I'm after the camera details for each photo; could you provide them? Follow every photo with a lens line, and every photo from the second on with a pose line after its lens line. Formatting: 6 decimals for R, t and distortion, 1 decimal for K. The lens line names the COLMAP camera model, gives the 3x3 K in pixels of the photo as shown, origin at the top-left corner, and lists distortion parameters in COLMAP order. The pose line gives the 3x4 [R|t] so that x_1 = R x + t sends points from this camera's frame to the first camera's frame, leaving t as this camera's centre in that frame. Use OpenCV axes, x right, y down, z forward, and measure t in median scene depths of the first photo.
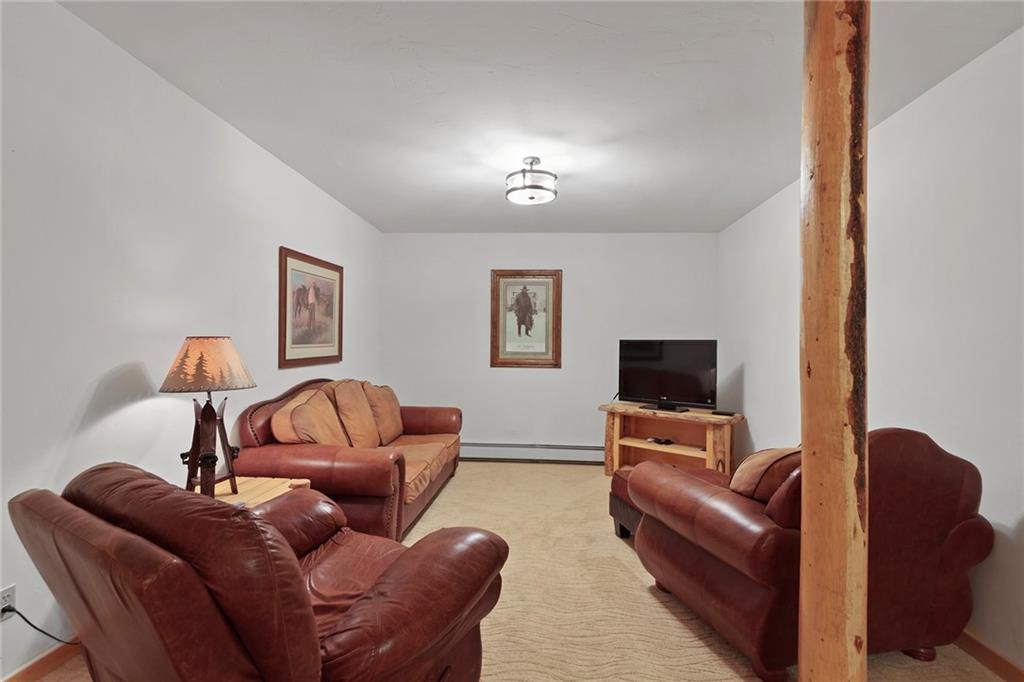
lens RADIAL K [[481.6, 0, 510.6], [0, 481.6, 342.1], [0, 0, 1]] dist [0.003509, 0.000023]
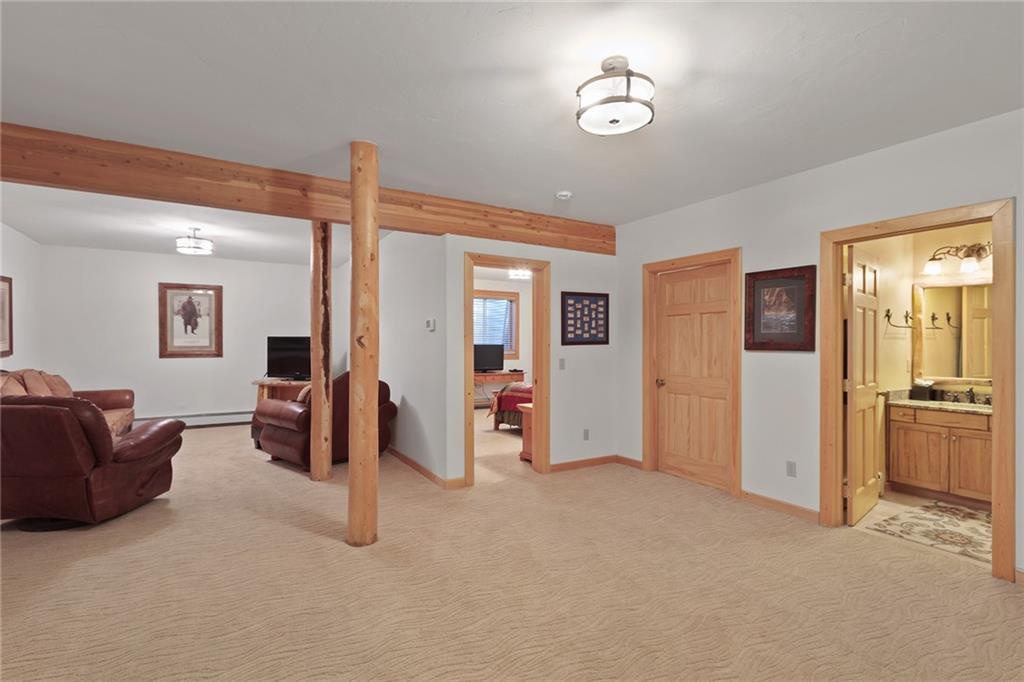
lens RADIAL K [[477.7, 0, 516.0], [0, 477.7, 343.1], [0, 0, 1]] dist [0.000985, -0.010573]
pose [[0.808183, -0.014336, 0.588756, -0.022107], [0.003641, 0.999806, 0.019347, -0.009895], [-0.588920, -0.013492, 0.808079, -0.653859]]
